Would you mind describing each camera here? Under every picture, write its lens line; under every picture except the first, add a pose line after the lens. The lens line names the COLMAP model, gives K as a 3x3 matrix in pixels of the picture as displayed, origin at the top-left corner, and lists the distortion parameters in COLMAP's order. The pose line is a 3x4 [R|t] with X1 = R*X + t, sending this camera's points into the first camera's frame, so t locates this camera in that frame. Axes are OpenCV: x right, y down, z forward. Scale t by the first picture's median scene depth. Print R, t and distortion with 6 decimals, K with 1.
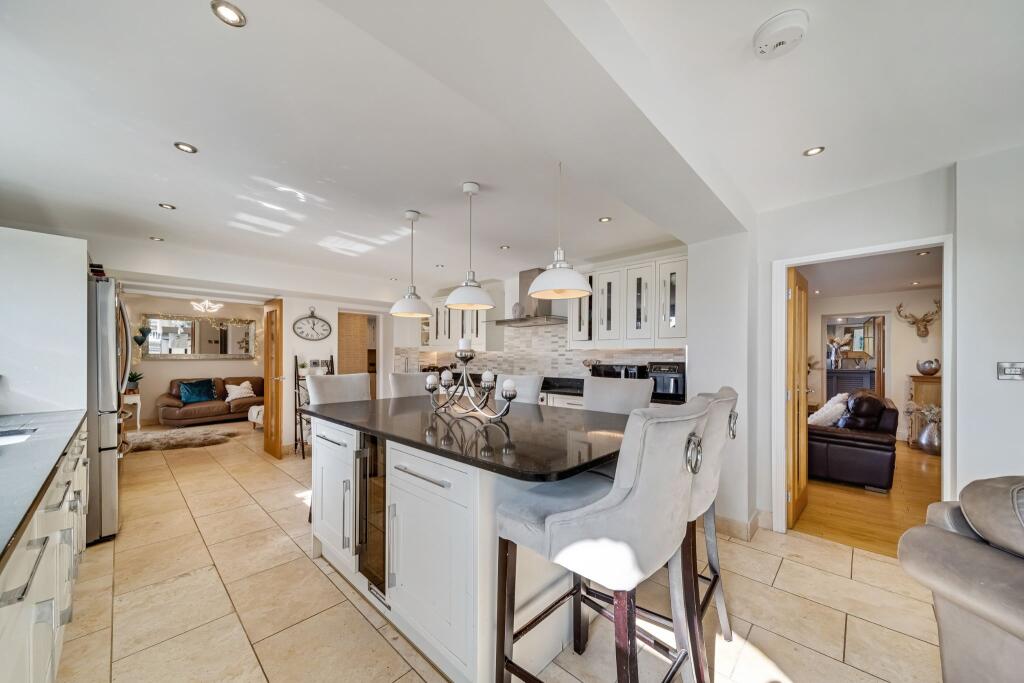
lens RADIAL K [[361.1, 0, 519.9], [0, 361.1, 357.8], [0, 0, 1]] dist [0.009512, -0.000520]
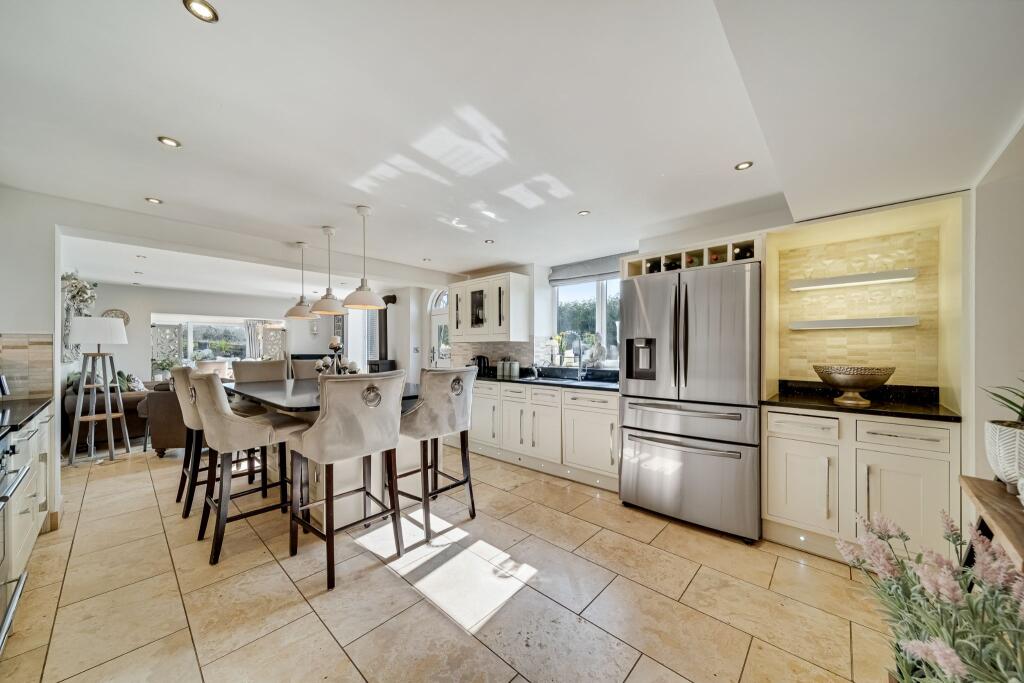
lens RADIAL K [[361.1, 0, 520.5], [0, 361.1, 347.7], [0, 0, 1]] dist [0.009512, -0.000520]
pose [[-0.999937, -0.000804, -0.011166, -0.725365], [-0.000721, 0.999972, -0.007468, 0.007508], [0.011171, -0.007460, -0.999910, 2.008250]]
